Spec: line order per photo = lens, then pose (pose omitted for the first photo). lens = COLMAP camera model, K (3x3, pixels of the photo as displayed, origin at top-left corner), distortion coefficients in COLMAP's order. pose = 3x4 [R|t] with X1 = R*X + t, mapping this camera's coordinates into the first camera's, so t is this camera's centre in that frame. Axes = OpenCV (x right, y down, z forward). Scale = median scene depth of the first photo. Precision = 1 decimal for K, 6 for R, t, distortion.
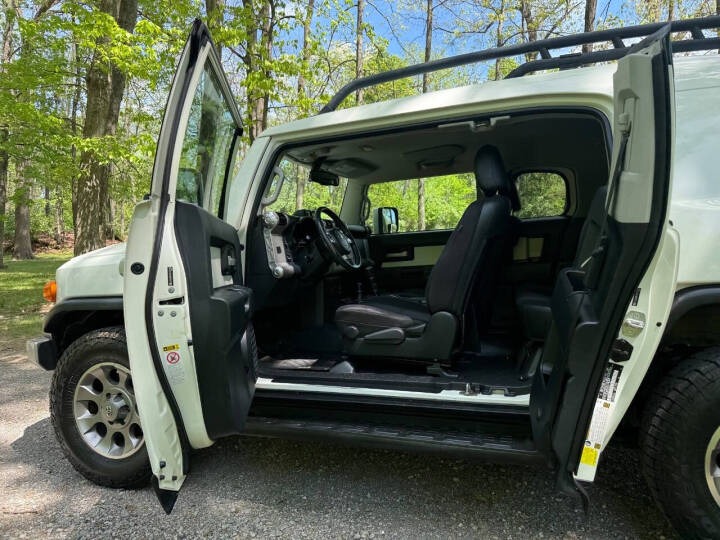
lens RADIAL K [[506.7, 0, 358.5], [0, 506.7, 273.6], [0, 0, 1]] dist [0.034707, -0.045176]
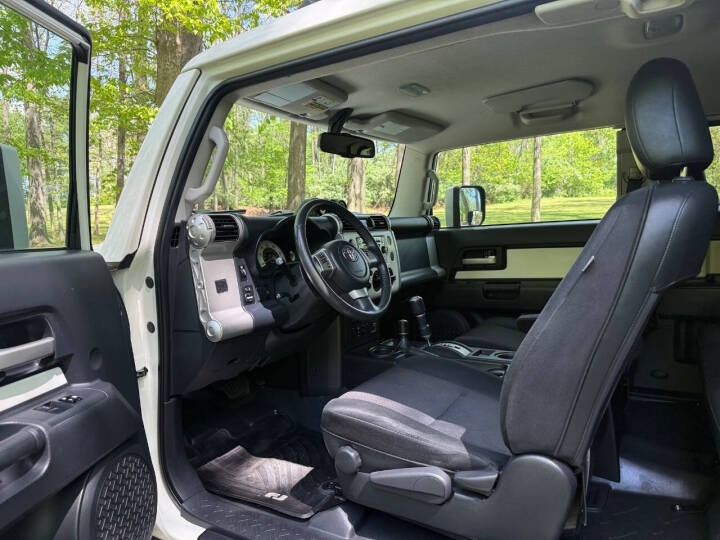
lens RADIAL K [[506.7, 0, 364.7], [0, 506.7, 270.6], [0, 0, 1]] dist [0.034707, -0.045176]
pose [[0.978850, 0.017455, -0.203833, 0.078434], [-0.004881, 0.998063, 0.062027, -0.077012], [0.204520, -0.059720, 0.977039, 0.405018]]
